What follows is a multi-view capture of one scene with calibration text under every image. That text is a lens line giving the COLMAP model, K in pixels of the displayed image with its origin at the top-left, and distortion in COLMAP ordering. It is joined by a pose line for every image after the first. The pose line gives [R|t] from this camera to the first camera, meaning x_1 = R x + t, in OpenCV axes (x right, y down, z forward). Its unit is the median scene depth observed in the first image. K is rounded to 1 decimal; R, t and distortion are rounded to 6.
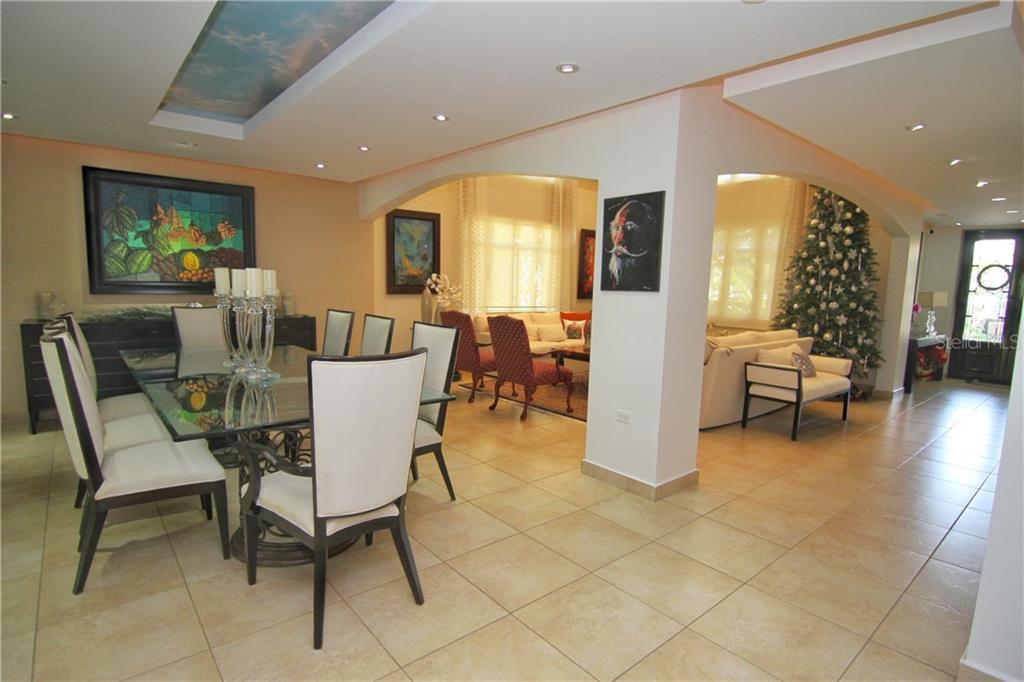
lens RADIAL K [[521.3, 0, 512.7], [0, 521.3, 342.0], [0, 0, 1]] dist [-0.003168, -0.000658]
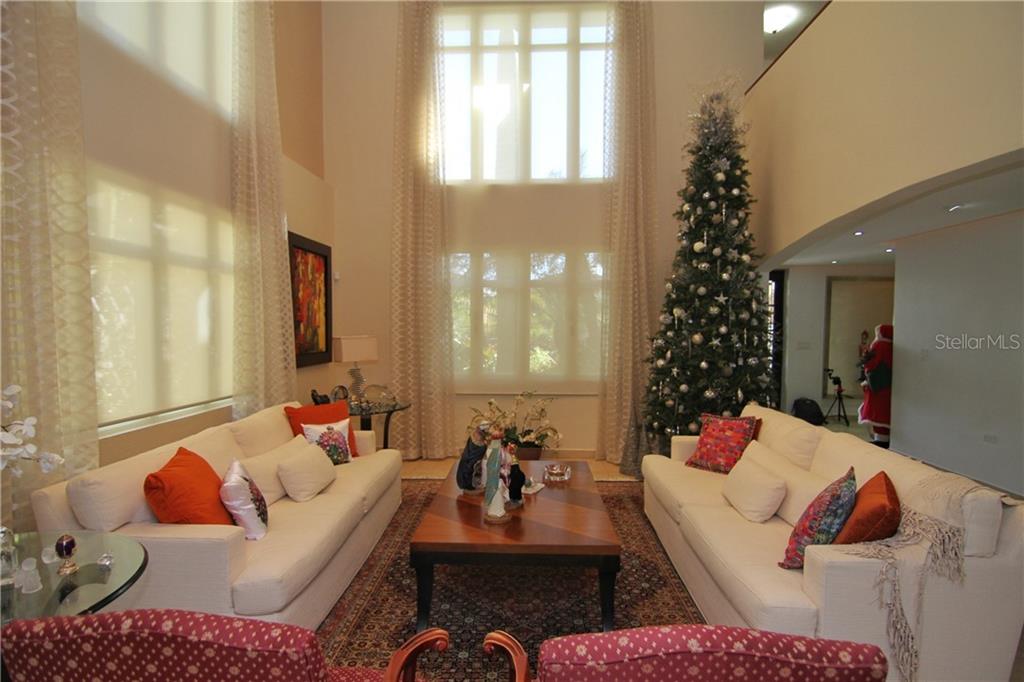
lens RADIAL K [[521.3, 0, 507.6], [0, 521.3, 342.0], [0, 0, 1]] dist [-0.003168, -0.000658]
pose [[0.687867, -0.054226, 0.723809, -0.129883], [0.097441, 0.995077, -0.018054, -0.113091], [-0.719267, 0.082948, 0.689765, 0.719255]]
